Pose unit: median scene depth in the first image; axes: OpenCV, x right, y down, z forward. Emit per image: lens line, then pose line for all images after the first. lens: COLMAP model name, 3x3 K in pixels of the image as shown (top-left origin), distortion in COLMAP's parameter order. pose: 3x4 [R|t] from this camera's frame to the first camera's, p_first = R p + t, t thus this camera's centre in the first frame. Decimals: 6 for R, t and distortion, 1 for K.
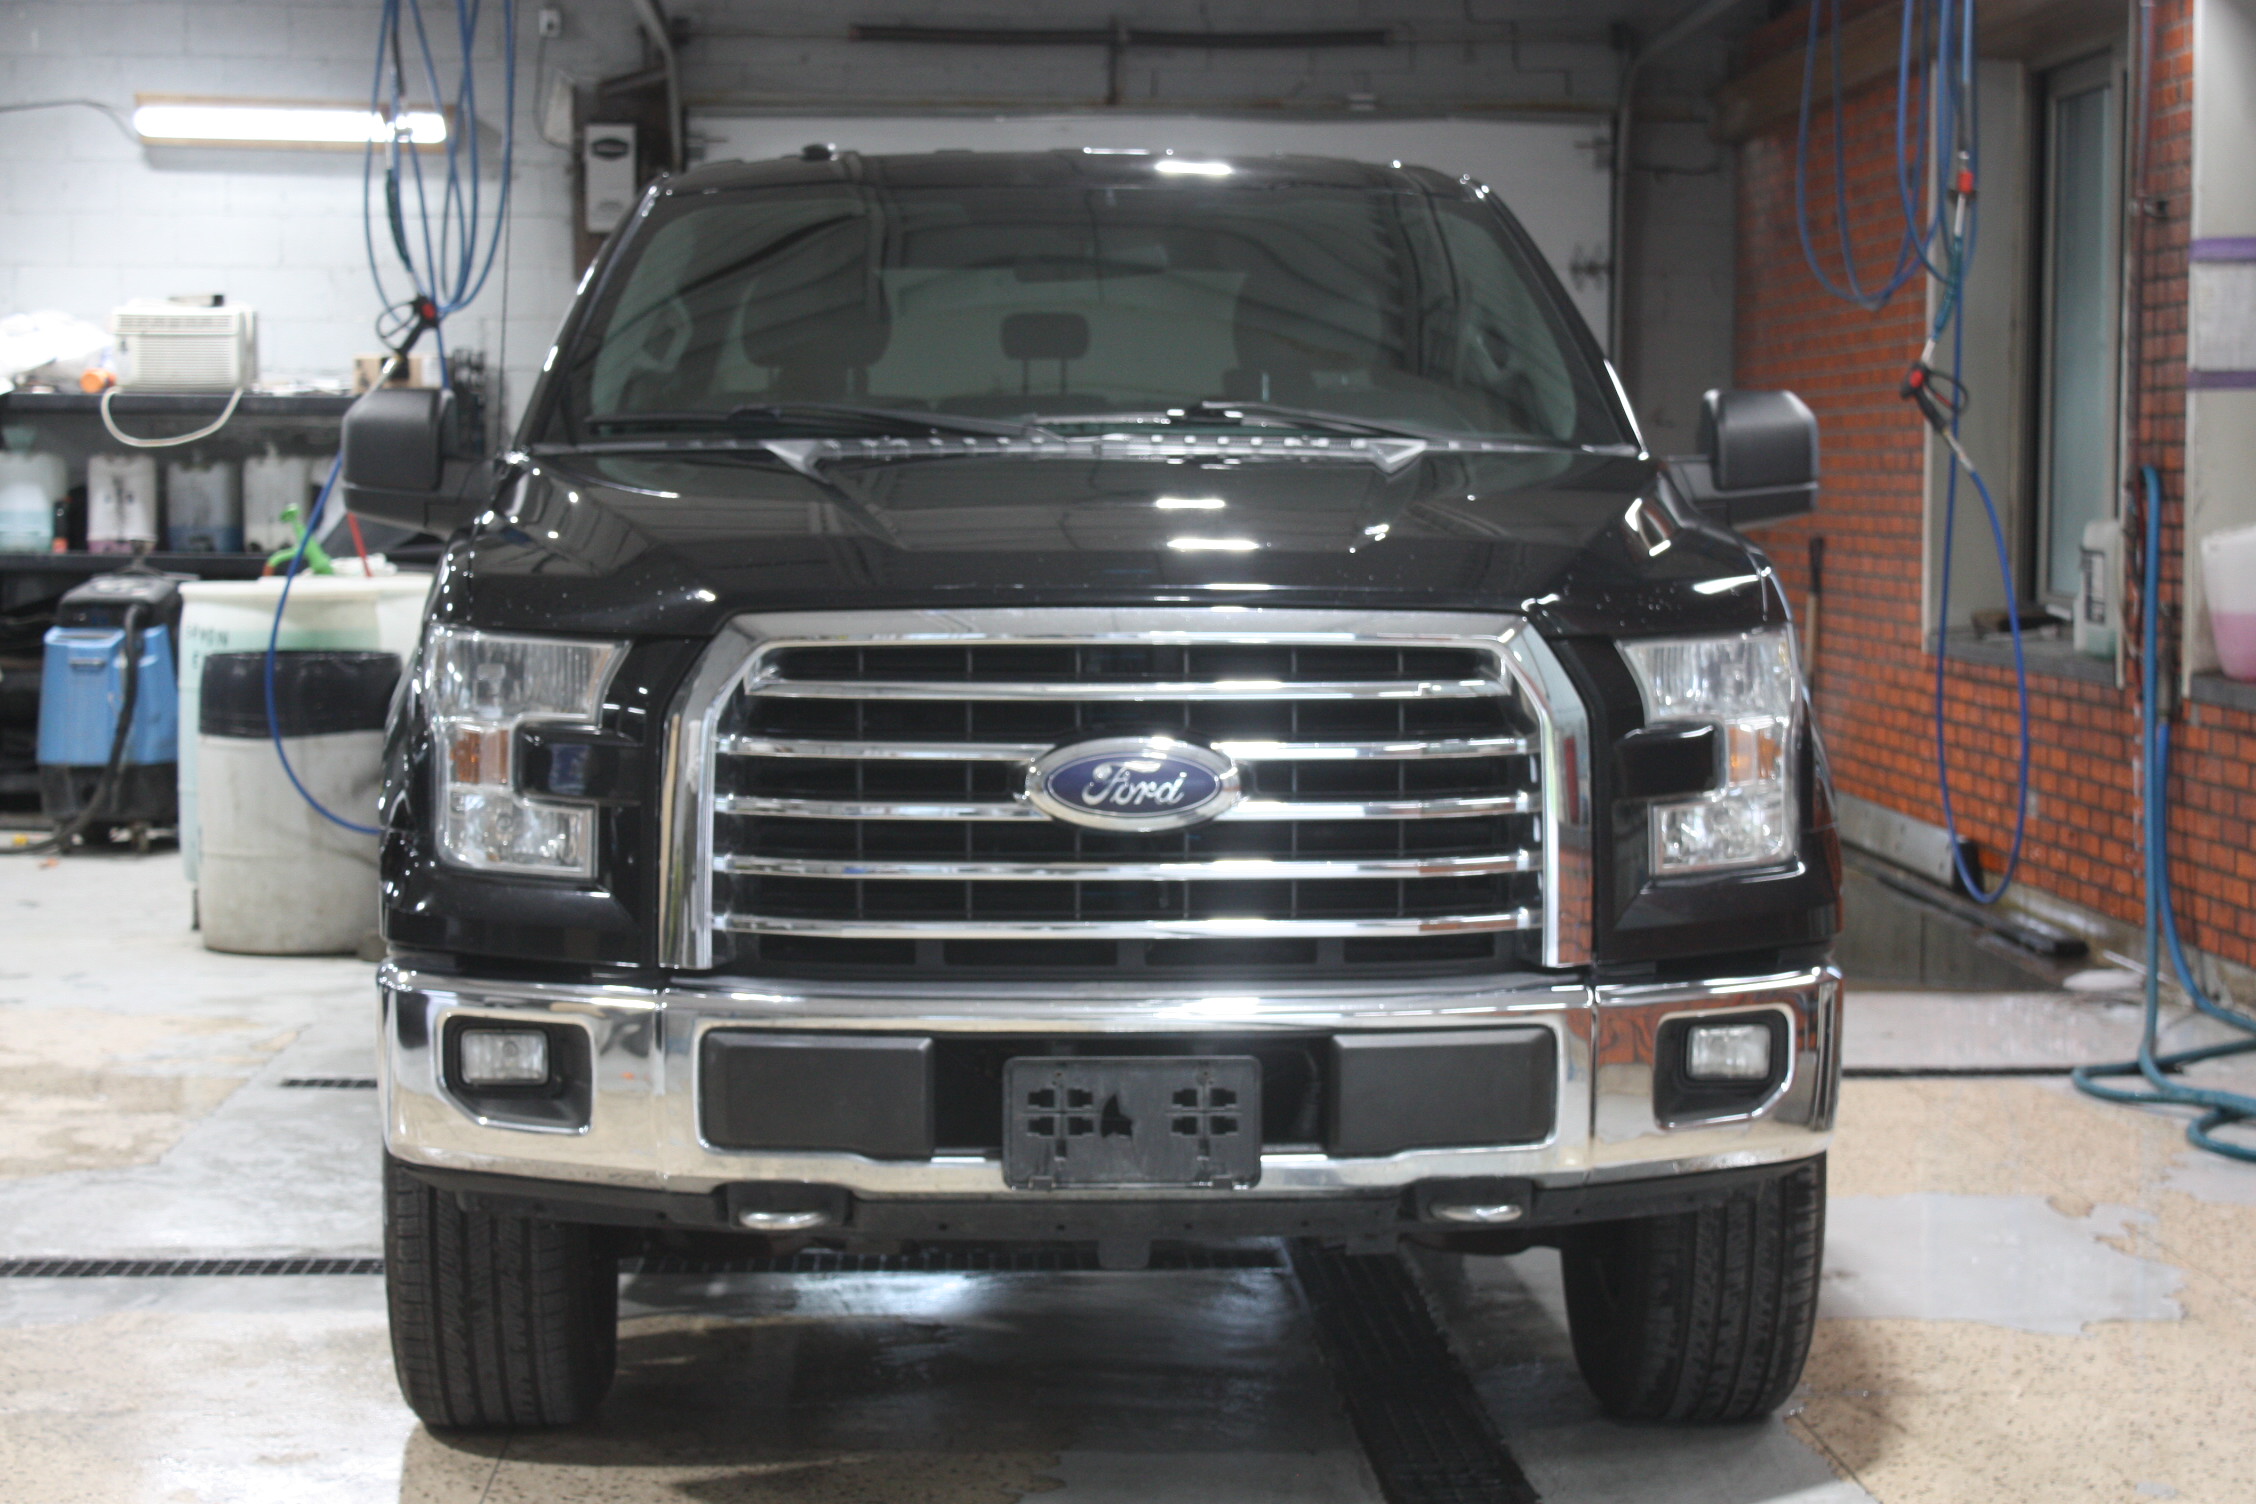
lens RADIAL K [[4258.8, 0, 1127.8], [0, 4258.8, 748.0], [0, 0, 1]] dist [0.012260, 0.000000]
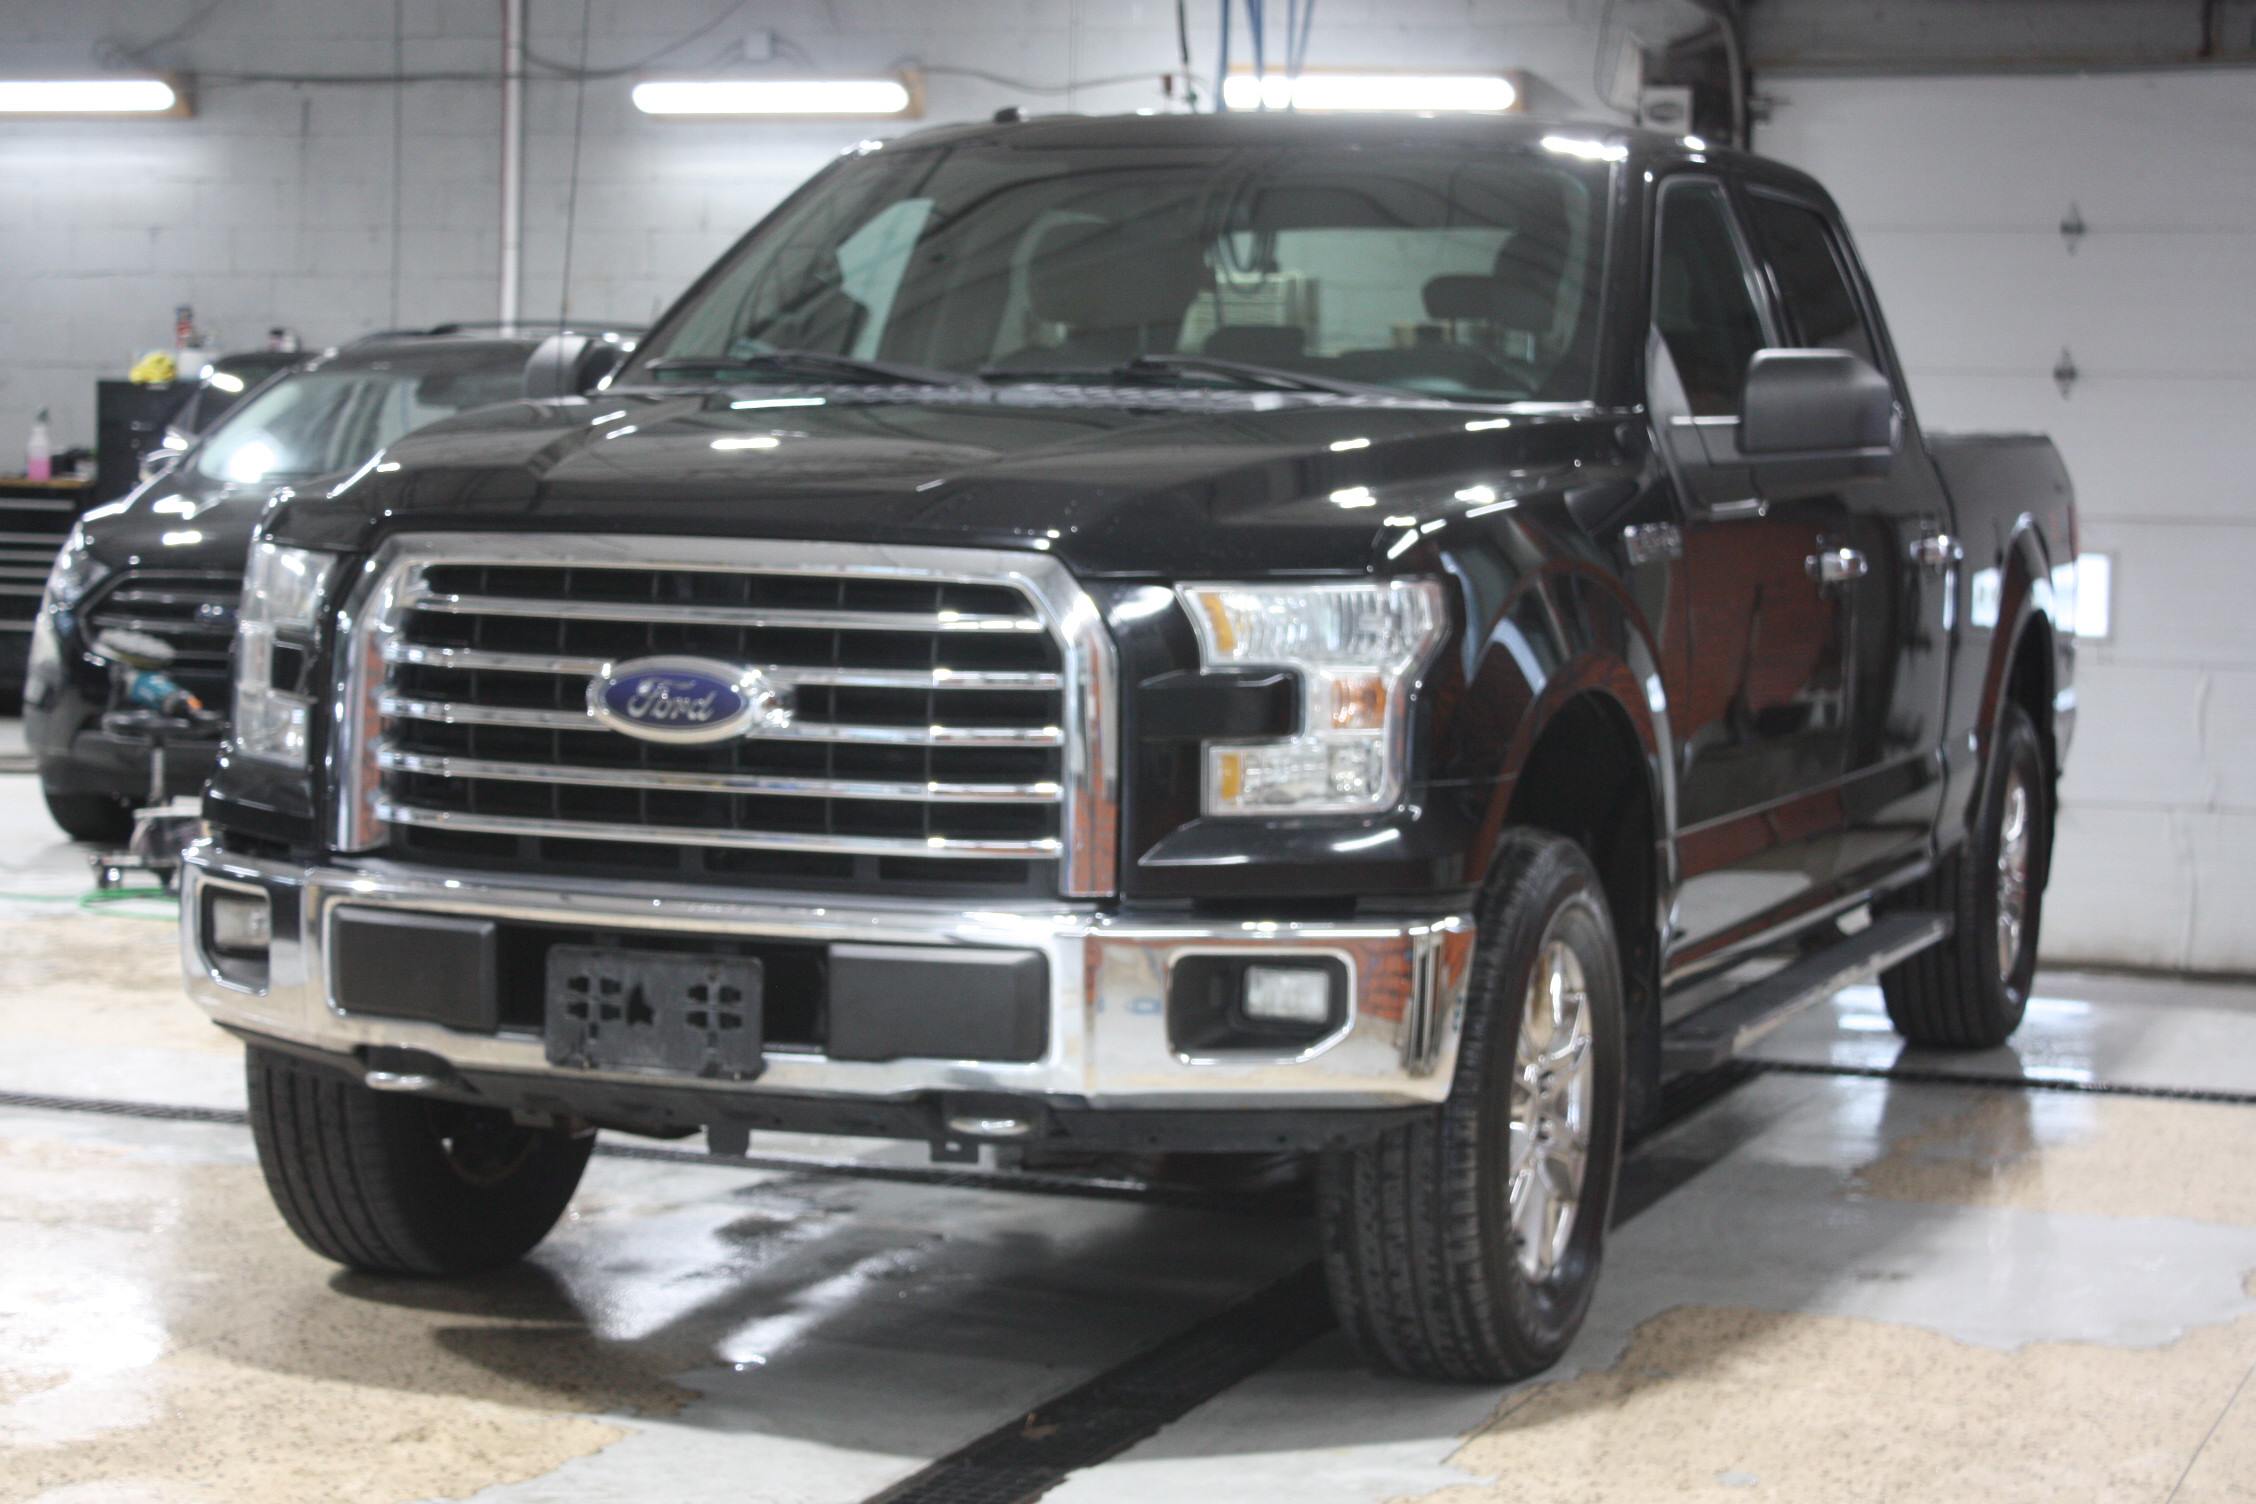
lens RADIAL K [[4562.8, 0, 1127.5], [0, 4562.8, 754.3], [0, 0, 1]] dist [0.031014, 0.000000]
pose [[0.912920, 0.045306, -0.405616, 0.561839], [-0.045580, 0.998920, 0.008988, 0.006493], [0.405585, 0.010283, 0.913999, -0.009245]]
